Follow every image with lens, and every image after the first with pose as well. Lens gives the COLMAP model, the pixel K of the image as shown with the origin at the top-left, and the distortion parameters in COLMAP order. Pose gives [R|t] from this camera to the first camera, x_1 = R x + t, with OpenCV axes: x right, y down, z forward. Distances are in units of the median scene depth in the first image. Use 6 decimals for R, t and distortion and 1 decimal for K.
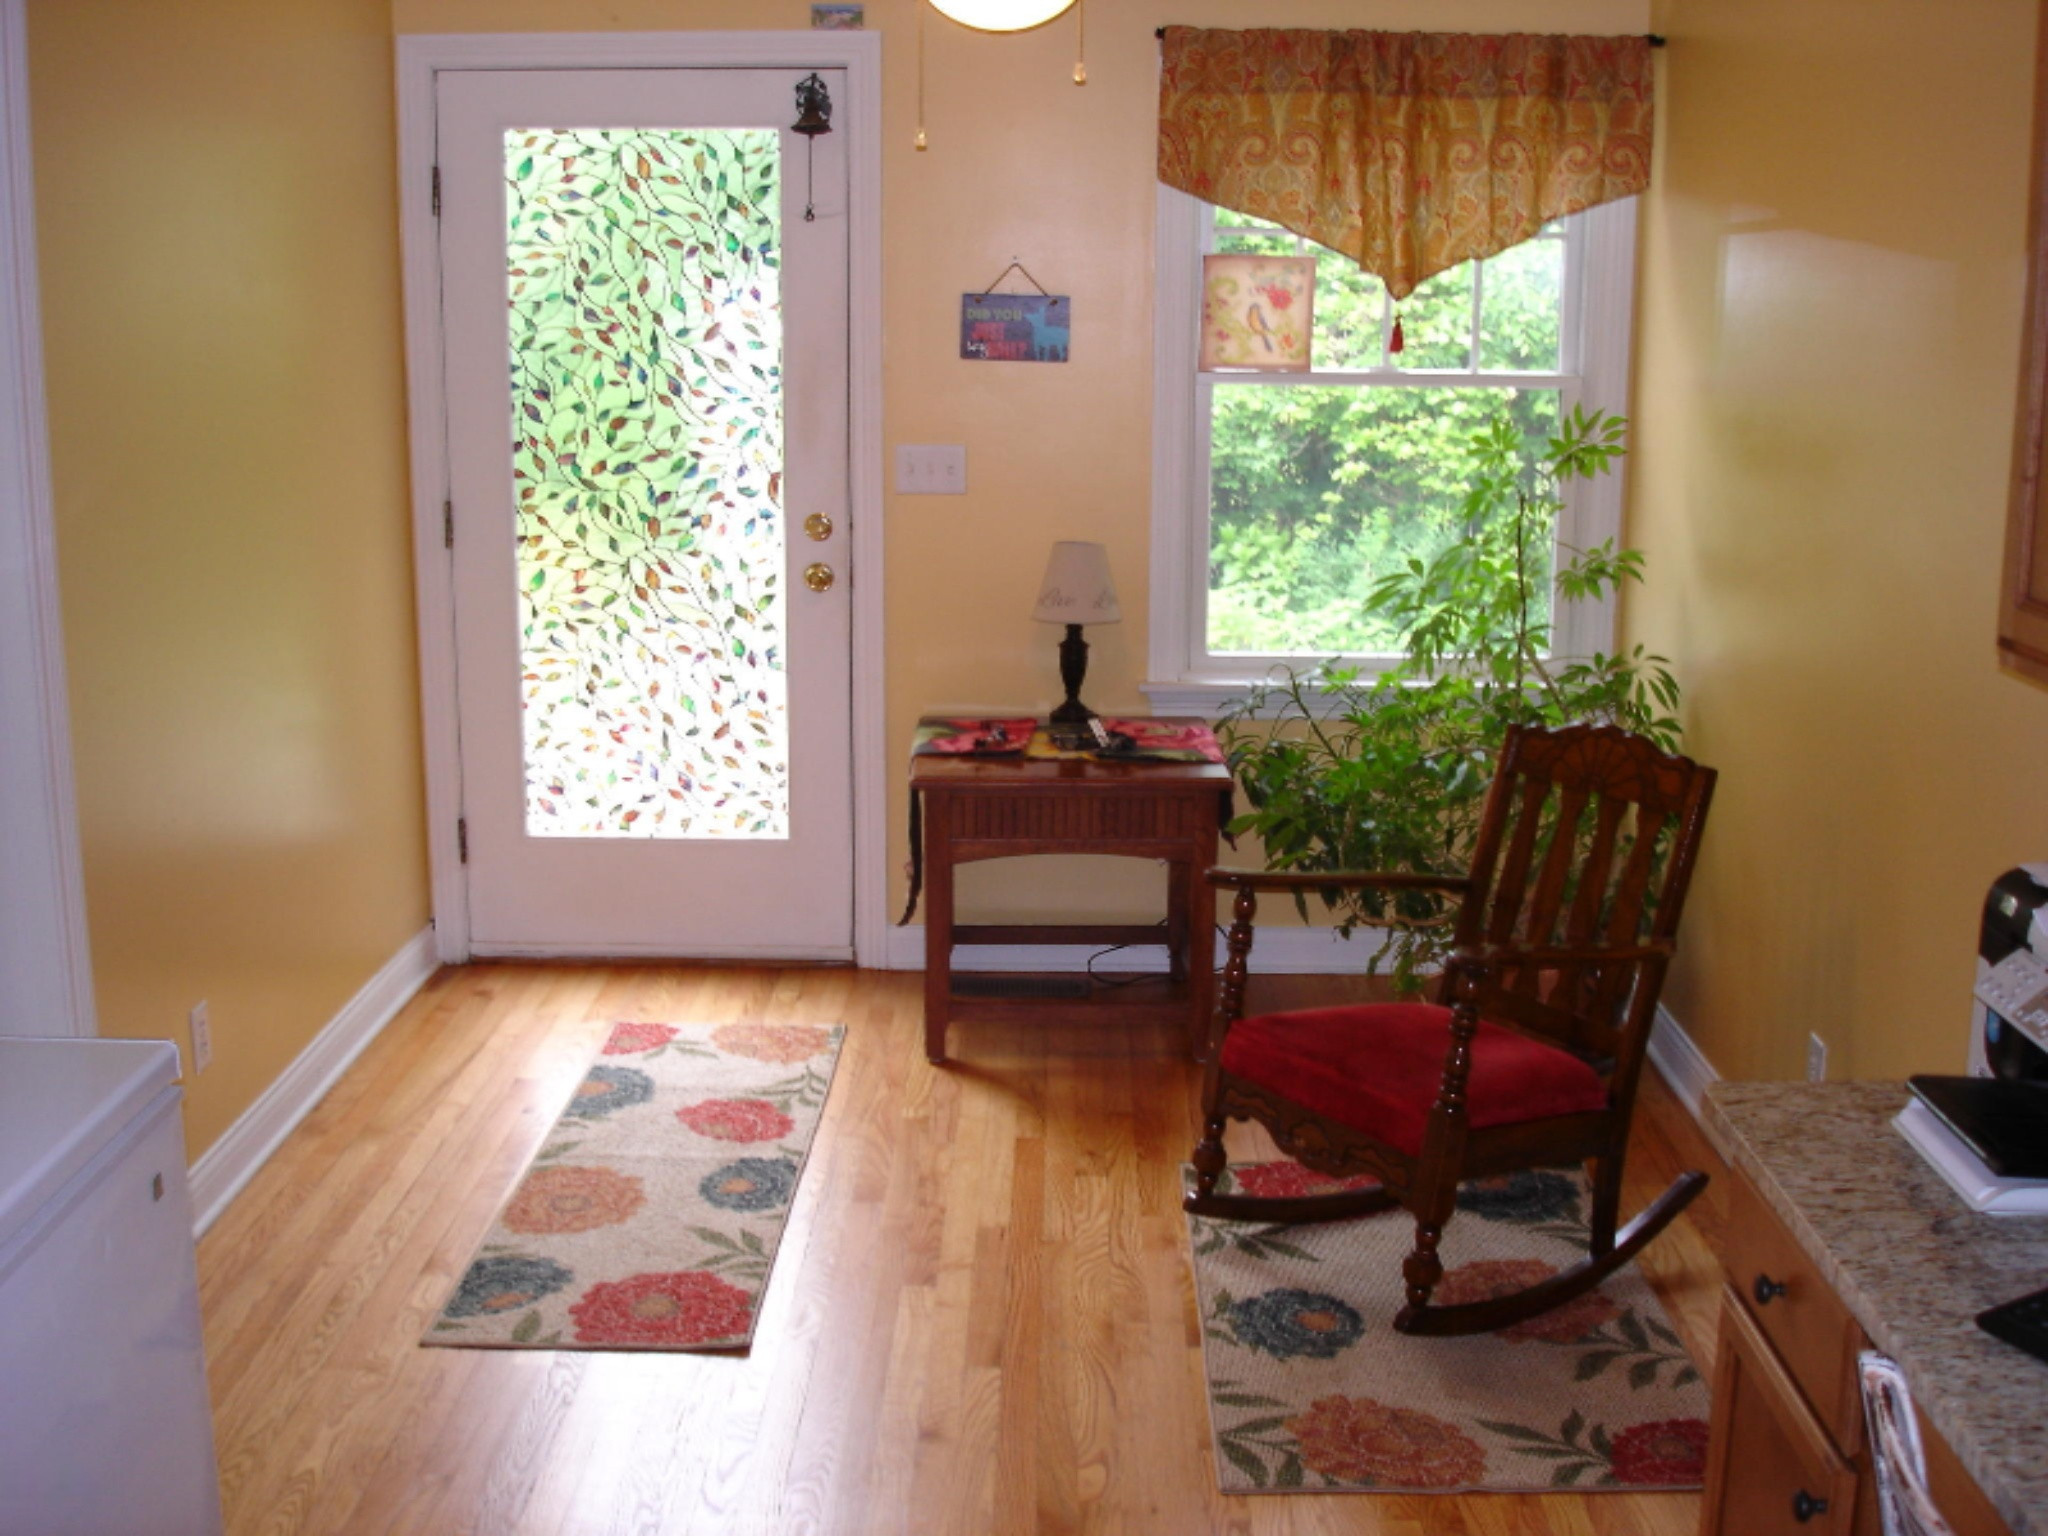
lens RADIAL K [[2294.8, 0, 1024.0], [0, 2294.8, 768.0], [0, 0, 1]] dist [-0.048193, -0.201133]
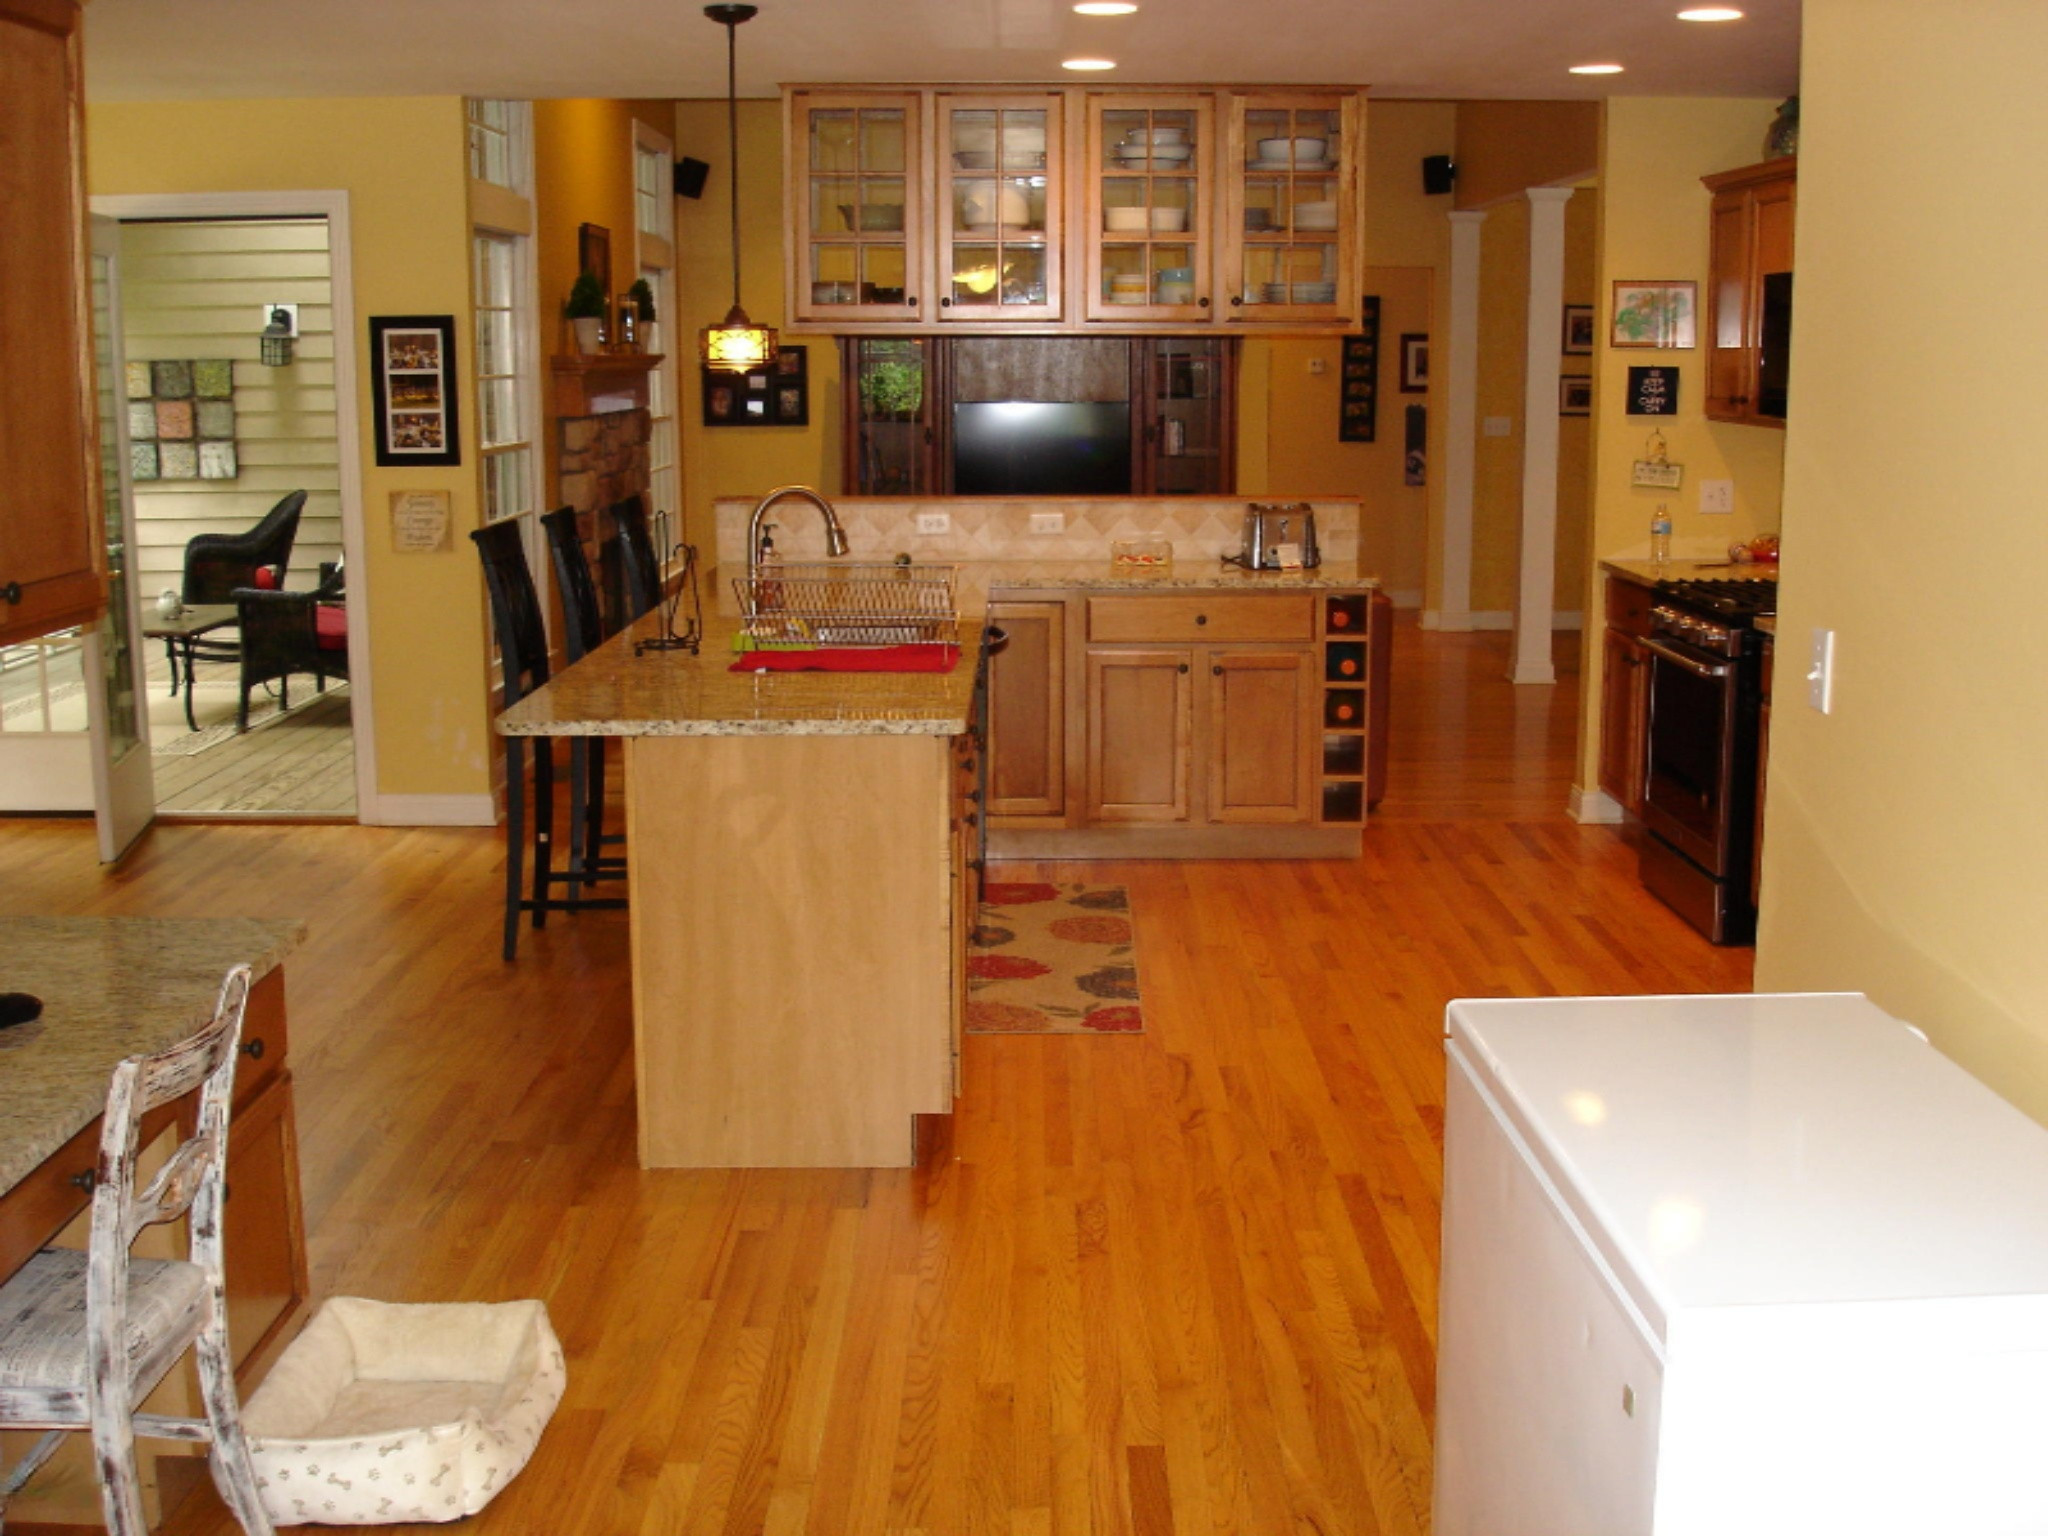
lens RADIAL K [[2294.8, 0, 1024.0], [0, 2294.8, 768.0], [0, 0, 1]] dist [-0.048193, -0.201133]
pose [[-0.999993, -0.001909, -0.003060, -0.129359], [-0.002947, 0.921588, 0.388159, -0.472866], [0.002079, 0.388166, -0.921587, 2.156531]]
